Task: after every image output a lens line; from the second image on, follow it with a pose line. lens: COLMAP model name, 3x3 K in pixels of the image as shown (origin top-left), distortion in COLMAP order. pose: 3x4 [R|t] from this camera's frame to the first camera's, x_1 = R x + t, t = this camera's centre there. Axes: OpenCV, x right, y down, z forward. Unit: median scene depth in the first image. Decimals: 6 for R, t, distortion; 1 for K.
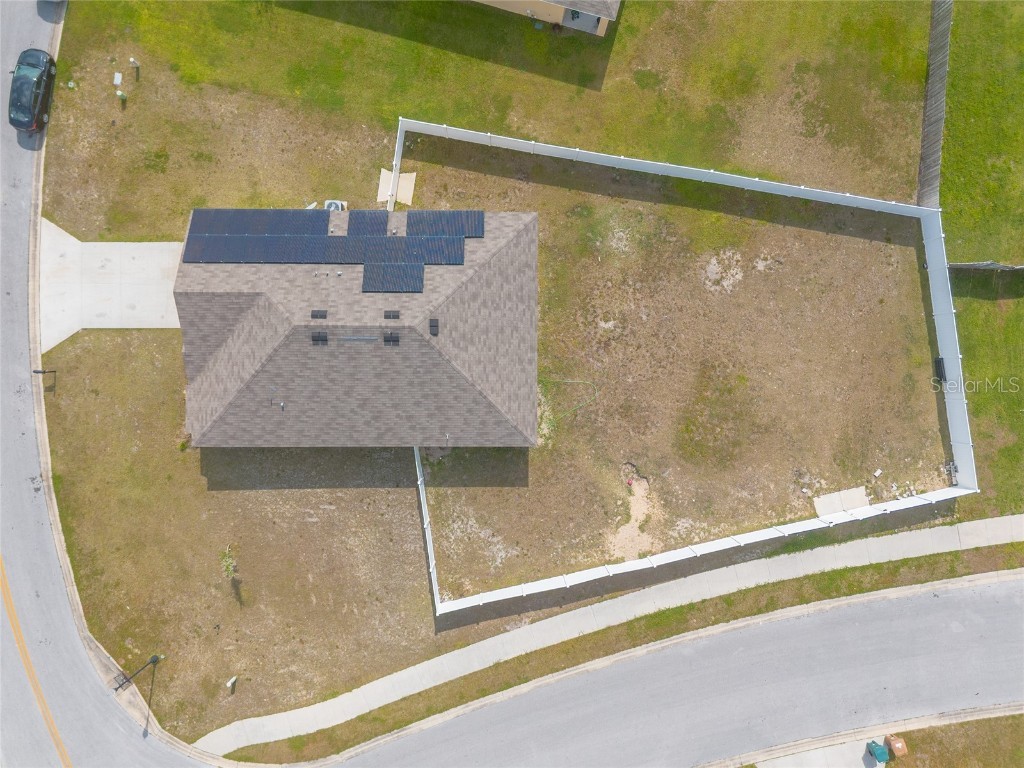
lens RADIAL K [[742.6, 0, 500.1], [0, 742.6, 385.8], [0, 0, 1]] dist [0.072346, -0.074975]
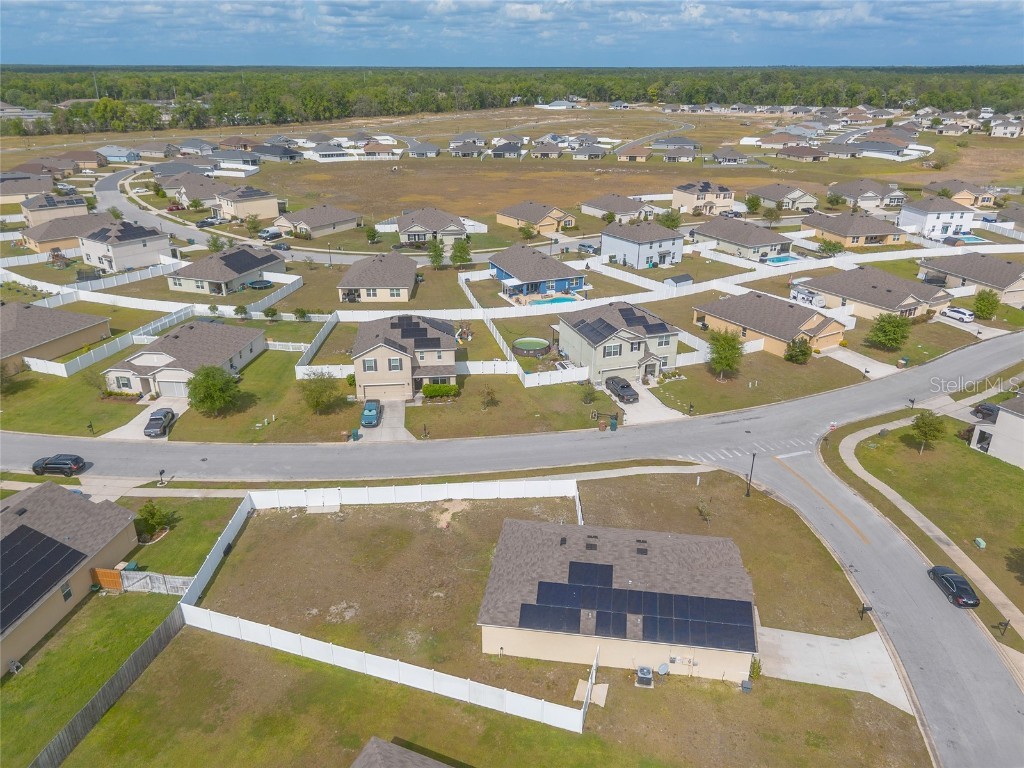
lens RADIAL K [[728.8, 0, 510.4], [0, 728.8, 385.5], [0, 0, 1]] dist [0.059735, -0.055623]
pose [[-0.990077, -0.055776, 0.128985, -0.134237], [0.140524, -0.399979, 0.905688, -1.108436], [0.001076, 0.914826, 0.403848, 0.117995]]
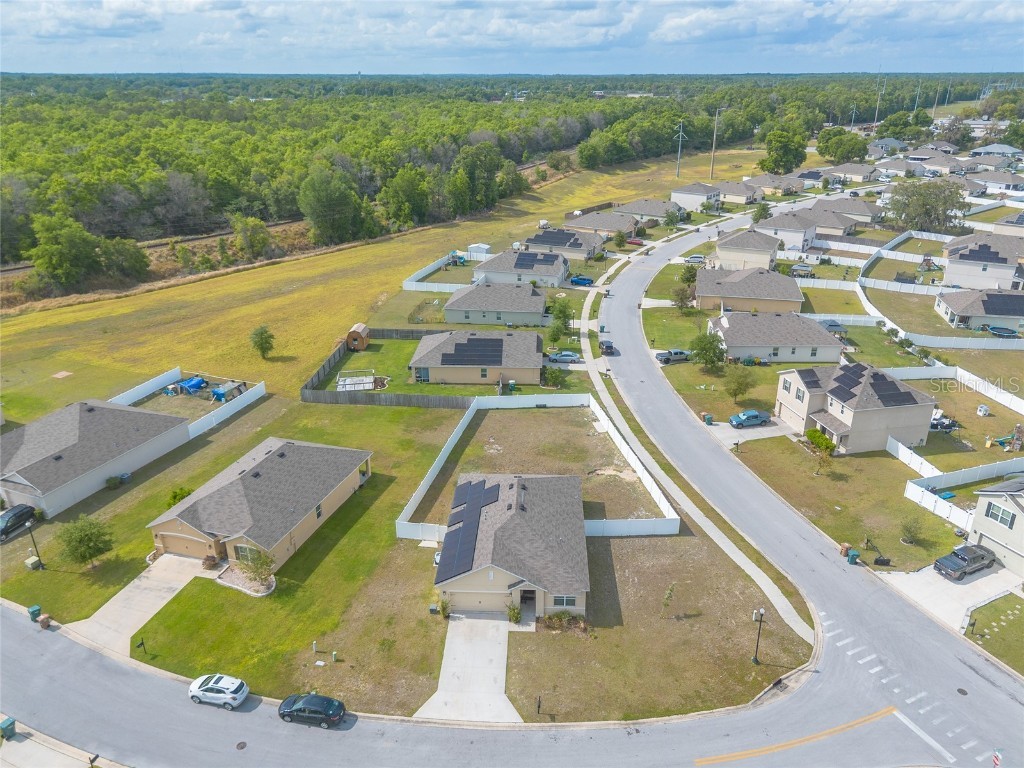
lens RADIAL K [[737.2, 0, 515.1], [0, 737.2, 382.5], [0, 0, 1]] dist [0.056439, -0.042266]
pose [[0.037418, -0.380246, 0.924128, -1.524169], [0.999263, 0.006309, -0.037865, -0.014794], [0.008568, 0.924864, 0.380202, 0.042102]]
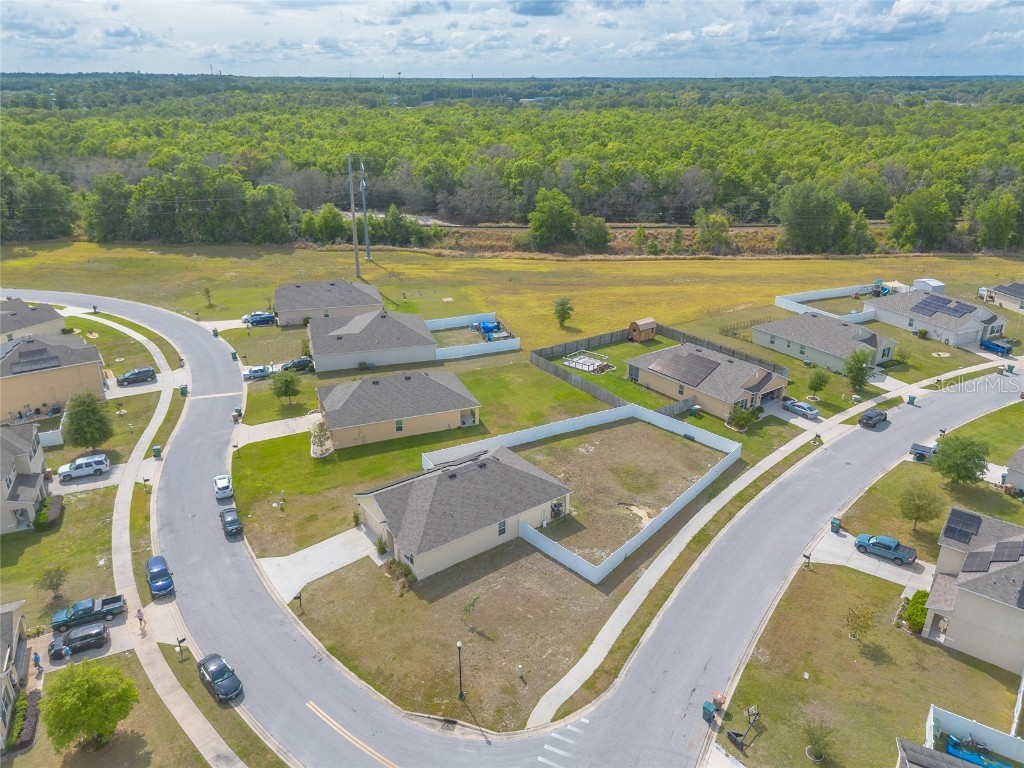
lens RADIAL K [[728.8, 0, 510.4], [0, 728.8, 385.5], [0, 0, 1]] dist [0.059735, -0.055623]
pose [[0.801860, -0.228119, 0.552252, -0.973175], [0.597509, 0.303335, -0.742274, 1.194228], [0.001809, 0.925175, 0.379535, 0.042552]]
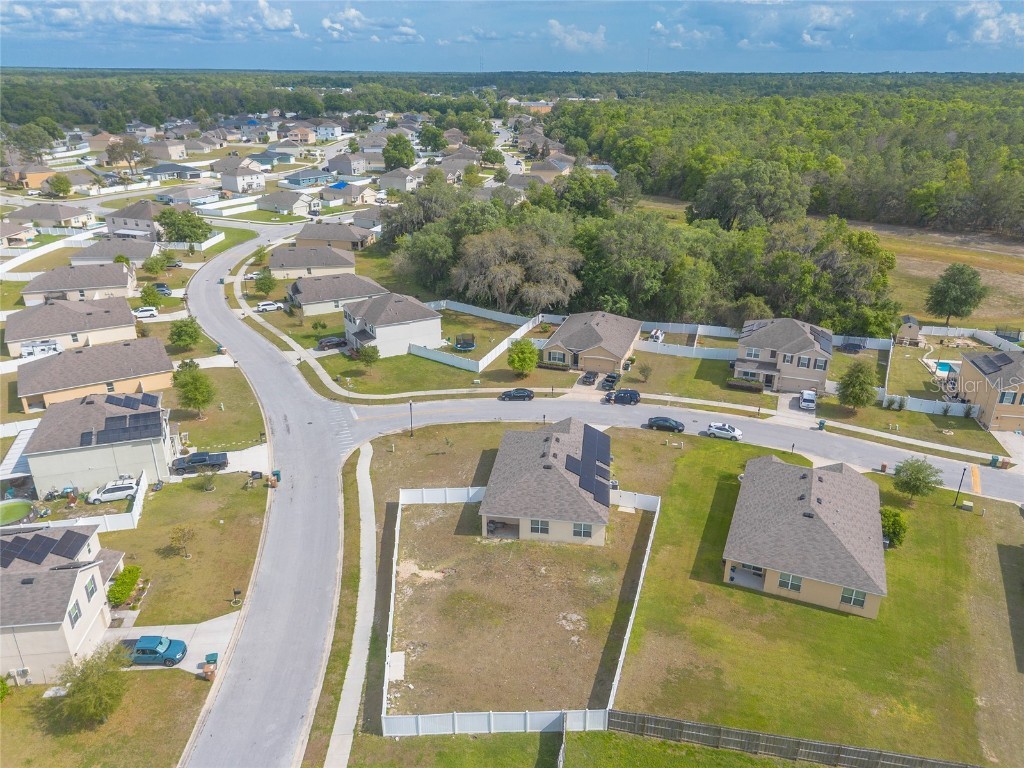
lens RADIAL K [[733.4, 0, 512.0], [0, 733.4, 384.0], [0, 0, 1]] dist [0.059262, -0.052607]
pose [[-0.129603, 0.386336, -0.913207, 1.441453], [-0.991489, -0.061996, 0.114485, -0.171988], [-0.012385, 0.920272, 0.391082, 0.009216]]
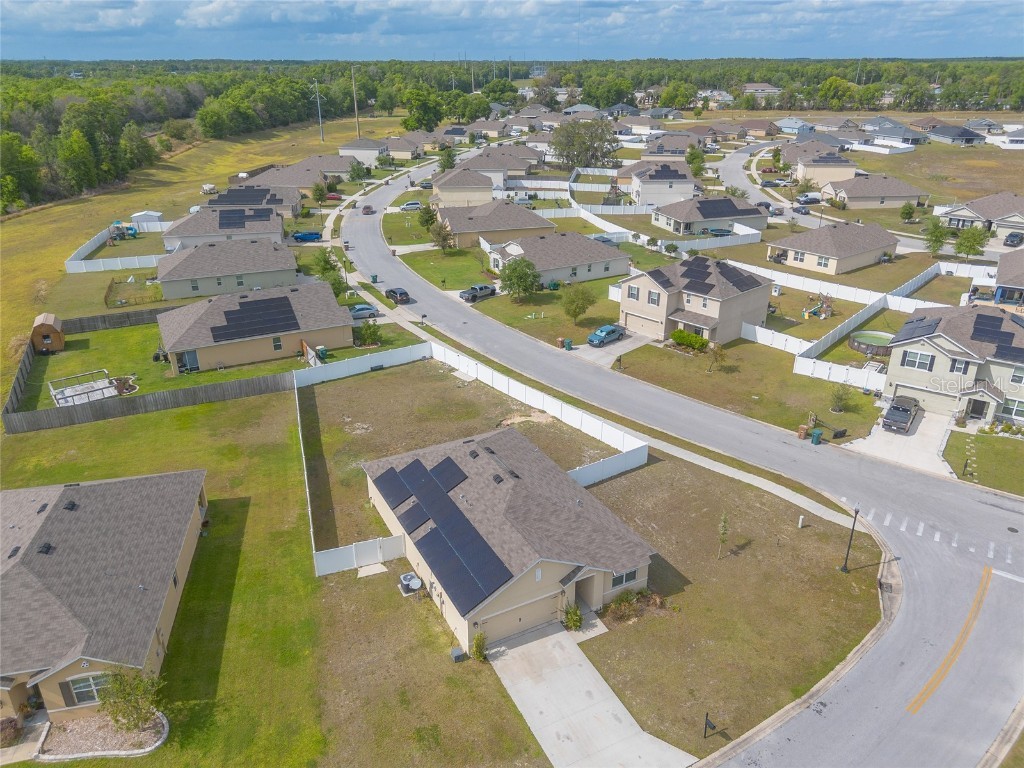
lens RADIAL K [[727.6, 0, 508.9], [0, 727.6, 383.2], [0, 0, 1]] dist [0.057712, -0.057026]
pose [[-0.463200, -0.352425, 0.813168, -1.030706], [0.886189, -0.195273, 0.420164, -0.487482], [0.010714, 0.915240, 0.402766, 0.307668]]
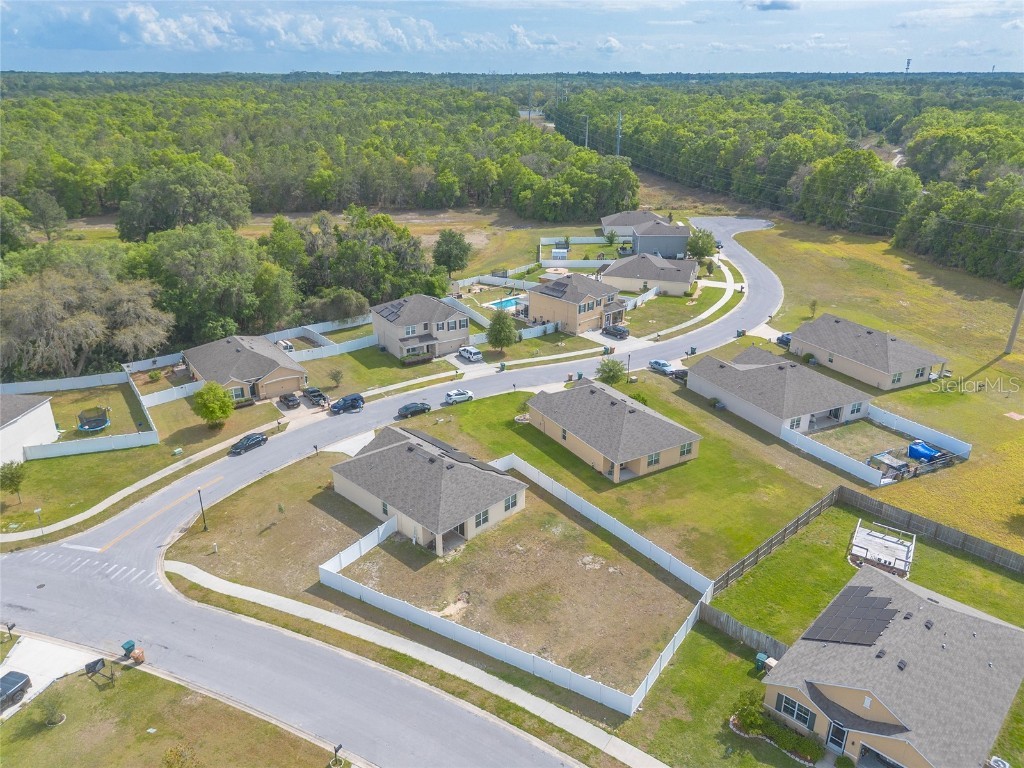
lens RADIAL K [[728.8, 0, 510.4], [0, 728.8, 385.5], [0, 0, 1]] dist [0.059735, -0.055623]
pose [[0.717601, 0.272915, -0.640755, 1.094443], [-0.696405, 0.270212, -0.664835, 0.939580], [-0.008304, 0.923311, 0.383963, 0.014146]]
